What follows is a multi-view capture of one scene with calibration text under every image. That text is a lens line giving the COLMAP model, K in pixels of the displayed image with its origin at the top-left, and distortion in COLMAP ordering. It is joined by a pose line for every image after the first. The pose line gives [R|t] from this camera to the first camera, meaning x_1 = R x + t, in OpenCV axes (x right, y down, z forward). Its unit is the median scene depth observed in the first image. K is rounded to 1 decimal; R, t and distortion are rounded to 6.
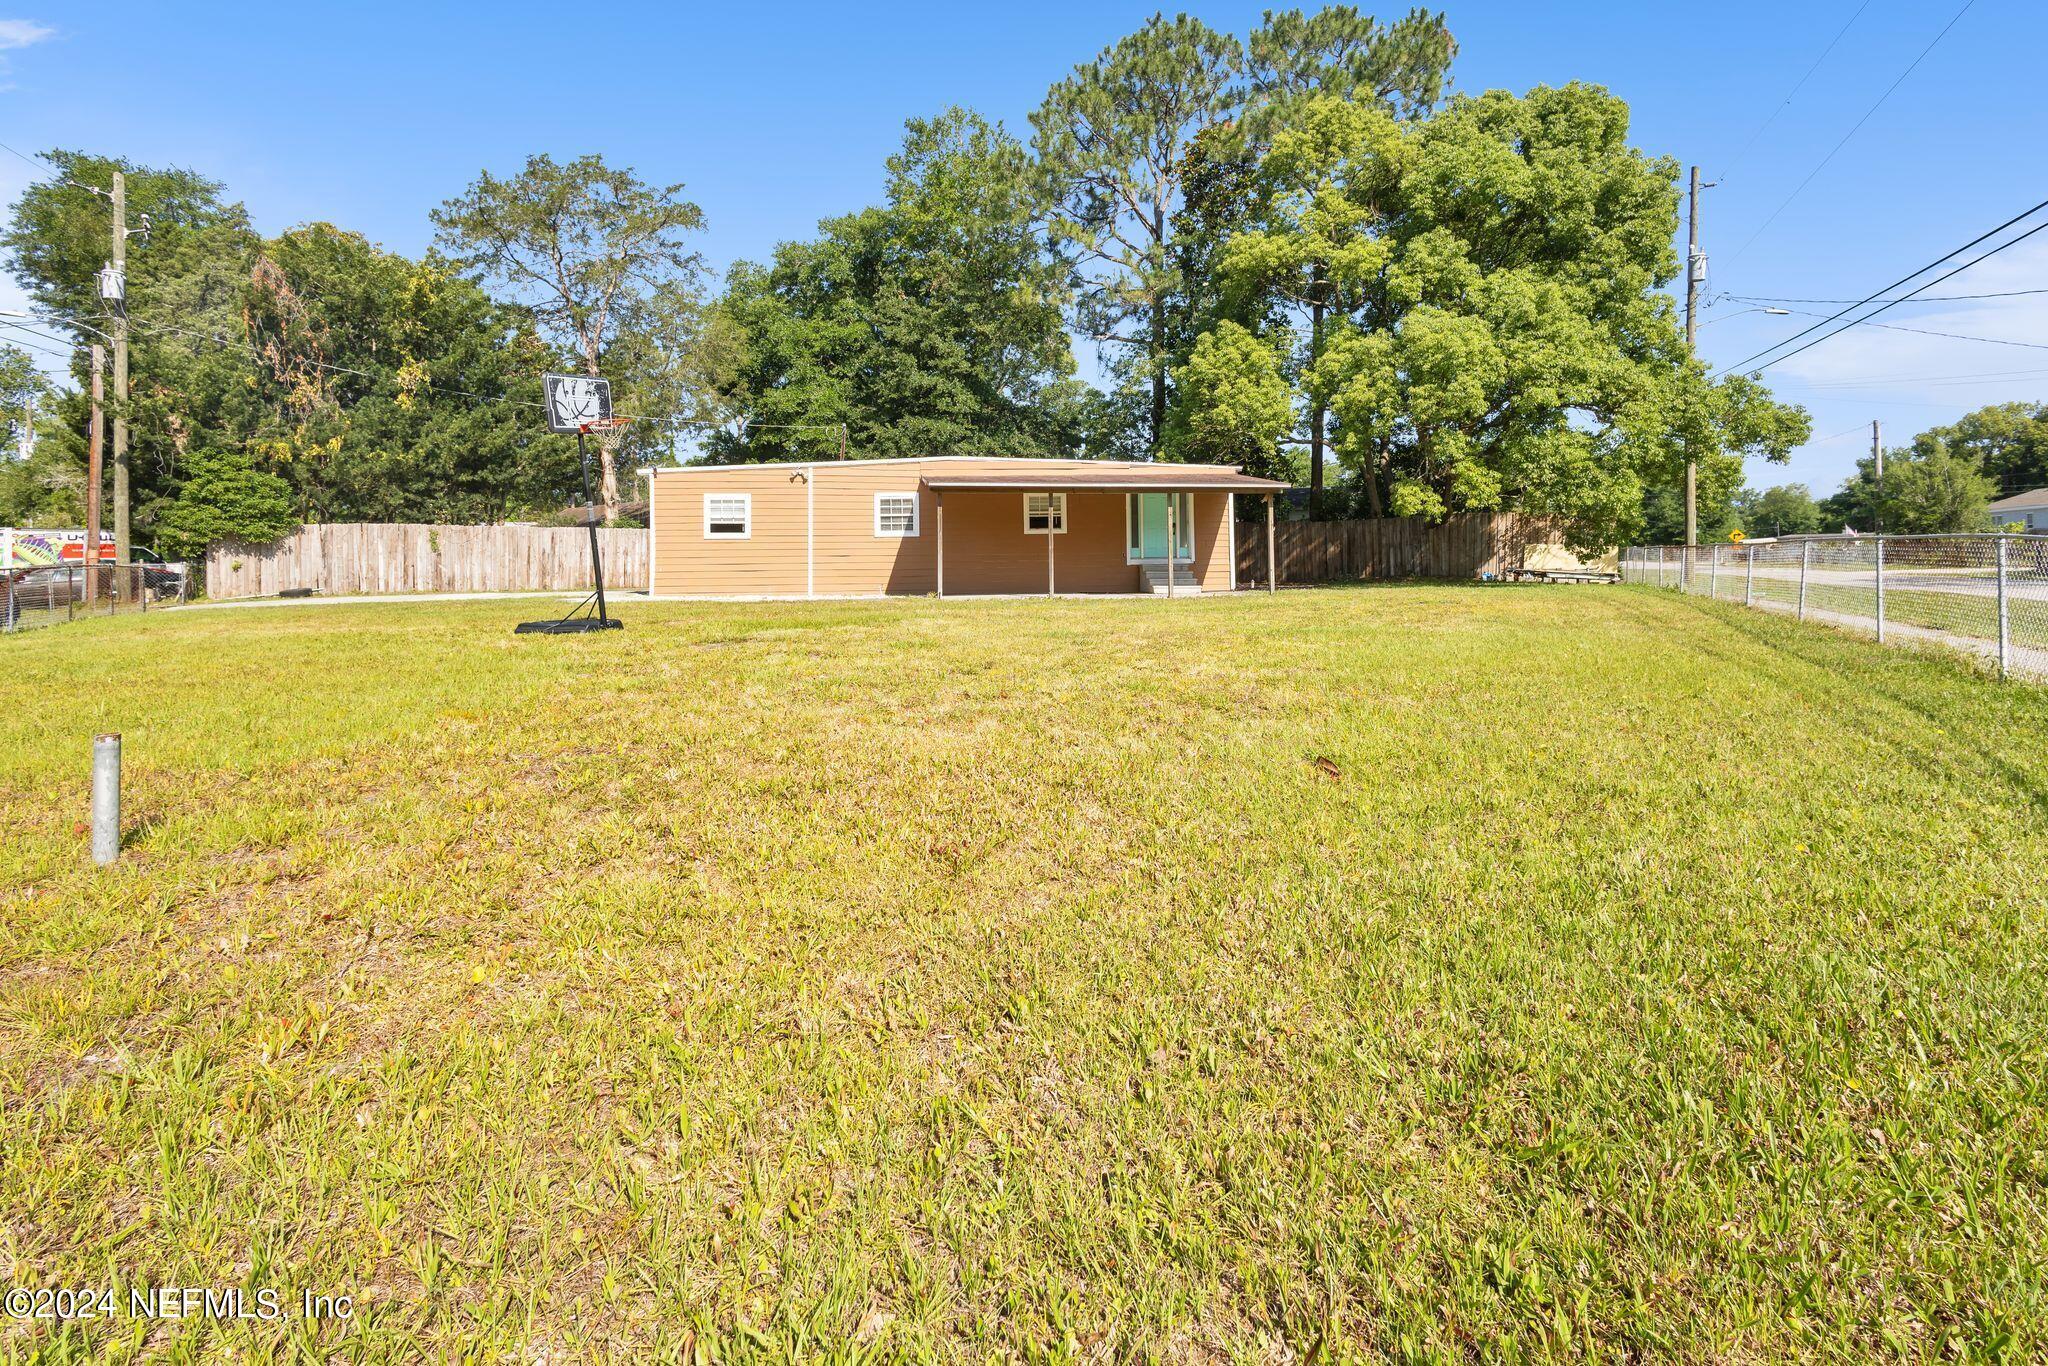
lens RADIAL K [[932.8, 0, 1018.8], [0, 932.8, 633.5], [0, 0, 1]] dist [0.003617, 0.000639]
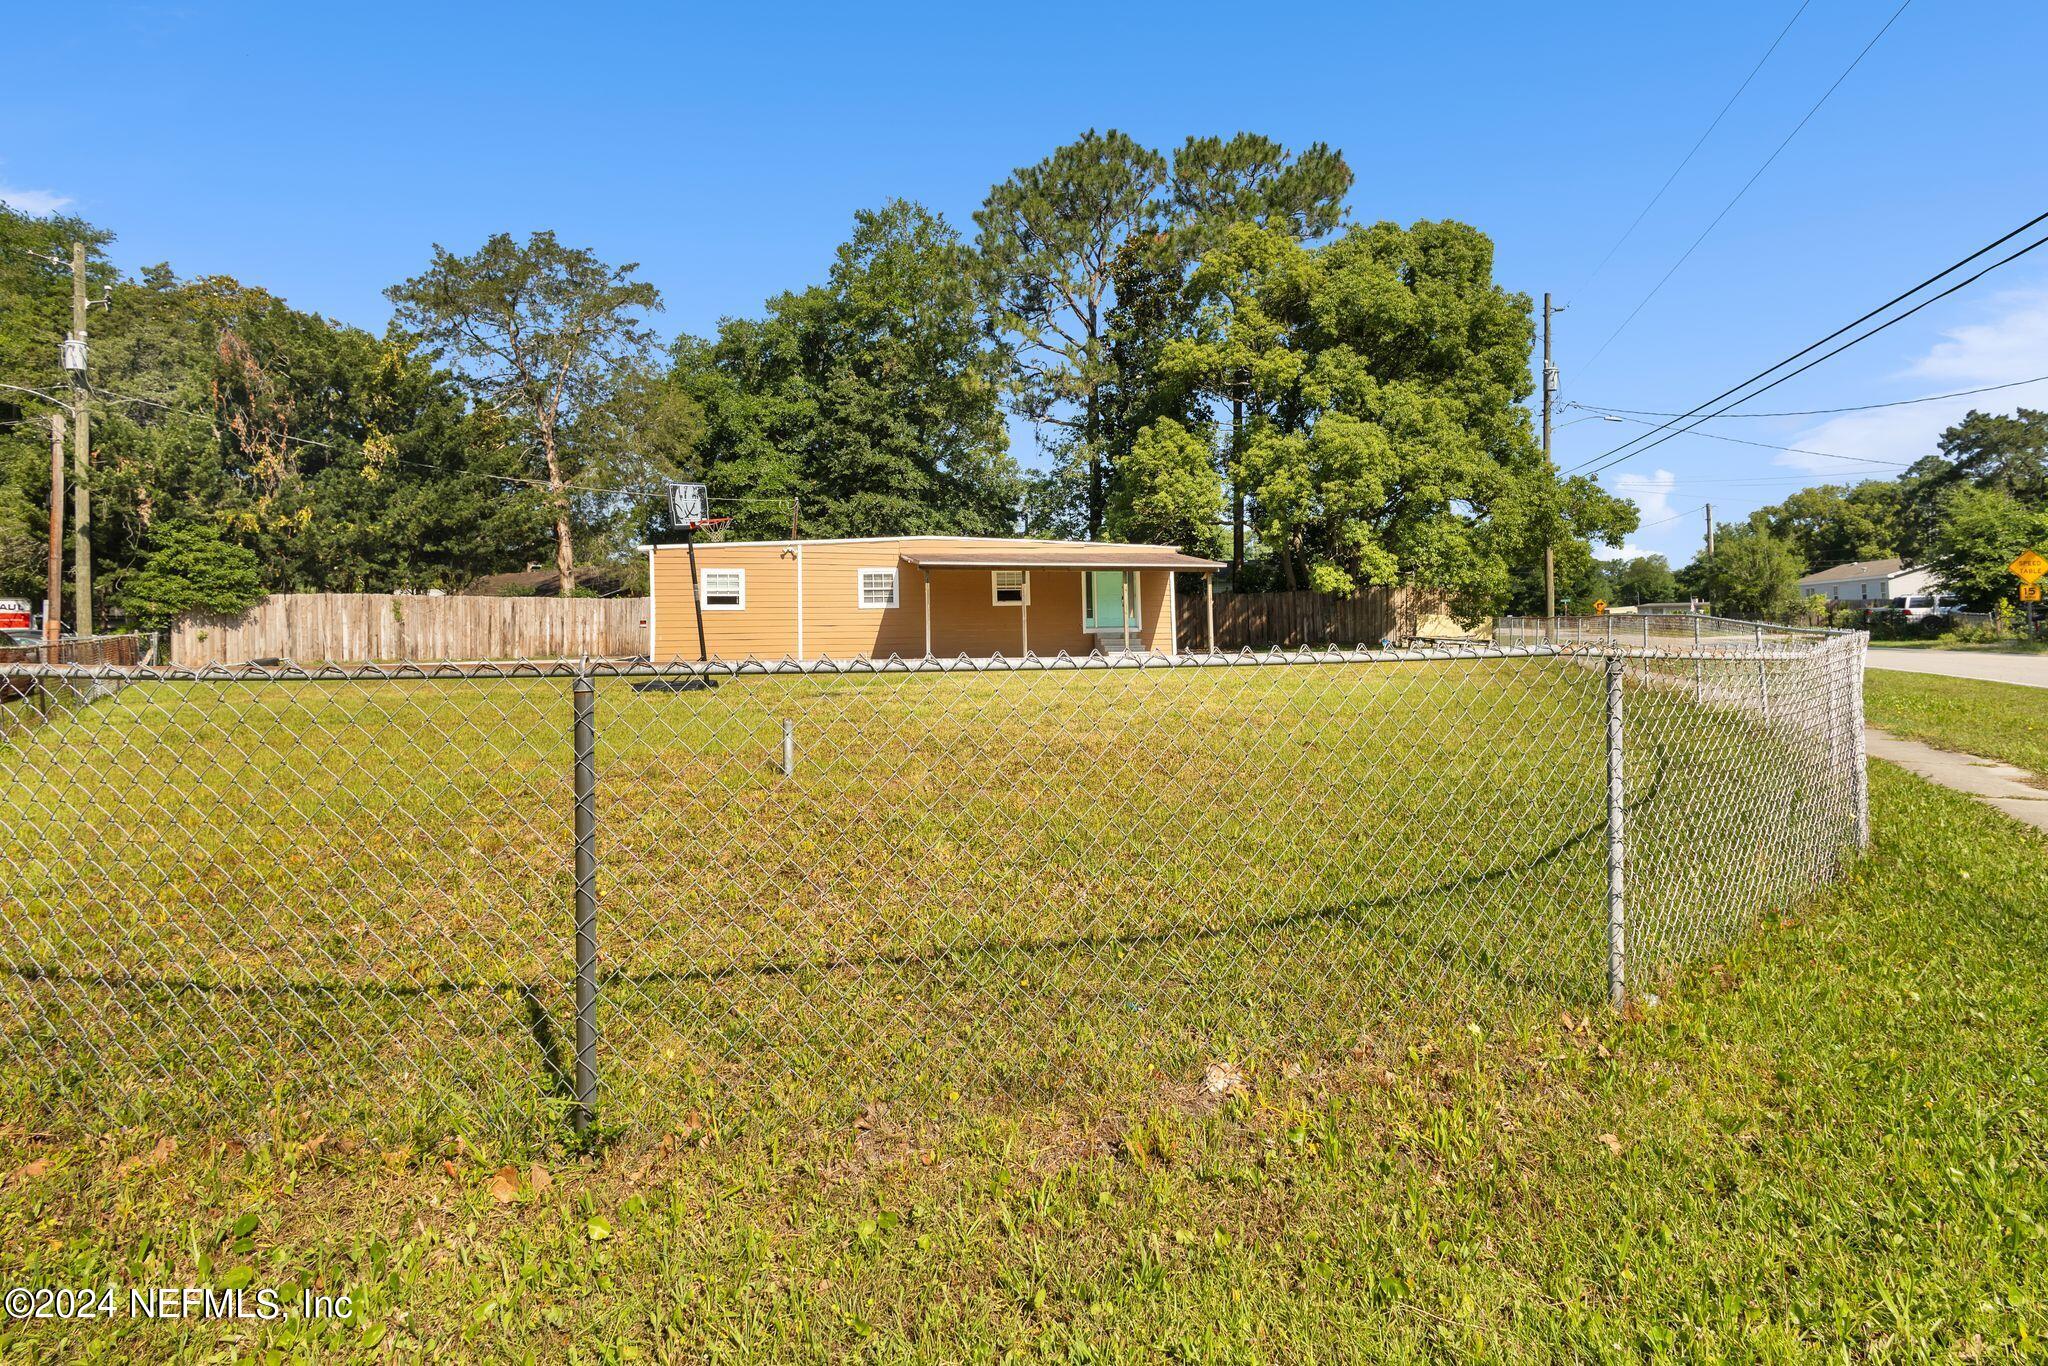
lens RADIAL K [[1022.8, 0, 1024.0], [0, 1022.8, 683.0], [0, 0, 1]] dist [0.000052, -0.000137]
pose [[0.992025, -0.008001, 0.125790, -0.096188], [0.010880, 0.999694, -0.022215, 0.010959], [-0.125574, 0.023406, 0.991808, -0.182672]]
